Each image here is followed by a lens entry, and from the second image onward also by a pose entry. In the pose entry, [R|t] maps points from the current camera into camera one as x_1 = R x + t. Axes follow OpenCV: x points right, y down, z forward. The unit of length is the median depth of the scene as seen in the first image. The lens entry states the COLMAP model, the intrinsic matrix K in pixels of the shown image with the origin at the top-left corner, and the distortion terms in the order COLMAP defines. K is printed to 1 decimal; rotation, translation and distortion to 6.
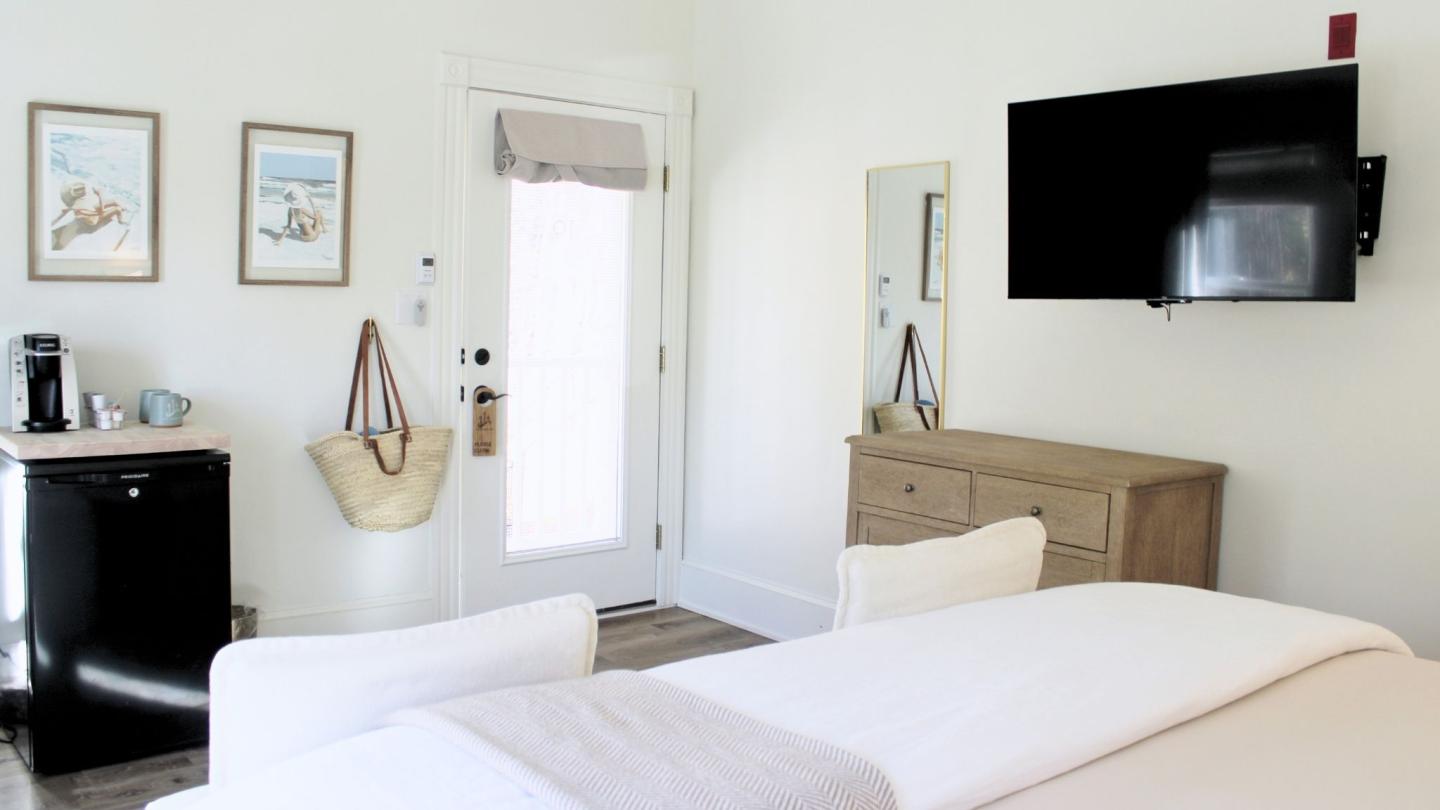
lens RADIAL K [[1262.1, 0, 720.0], [0, 1262.1, 405.0], [0, 0, 1]] dist [-0.150579, 0.126646]
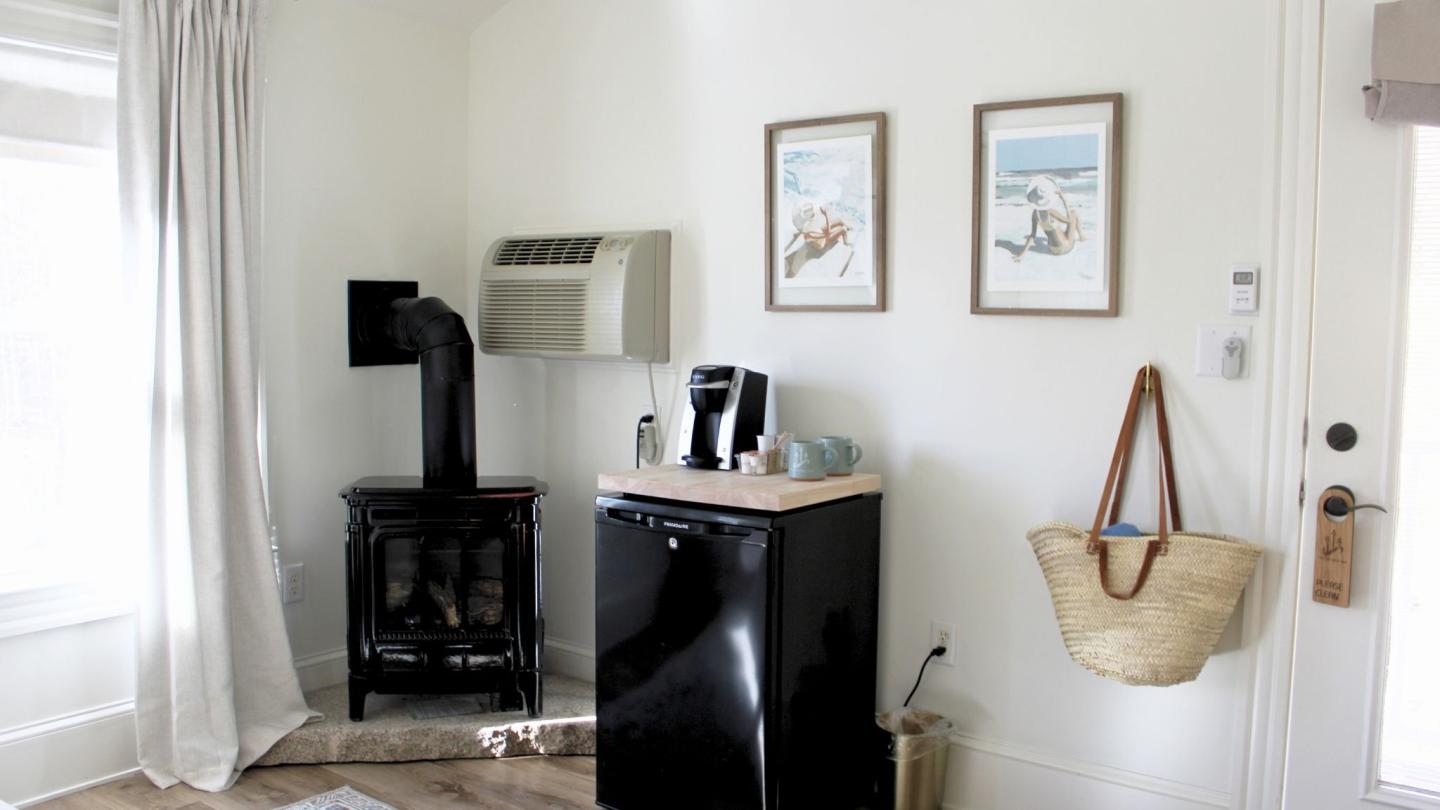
lens RADIAL K [[1262.1, 0, 720.0], [0, 1262.1, 405.0], [0, 0, 1]] dist [-0.150579, 0.126646]
pose [[0.222490, 0.046481, -0.973826, 0.339489], [-0.094836, 0.995158, 0.025832, -0.045278], [0.970311, 0.086606, 0.225821, 0.660973]]
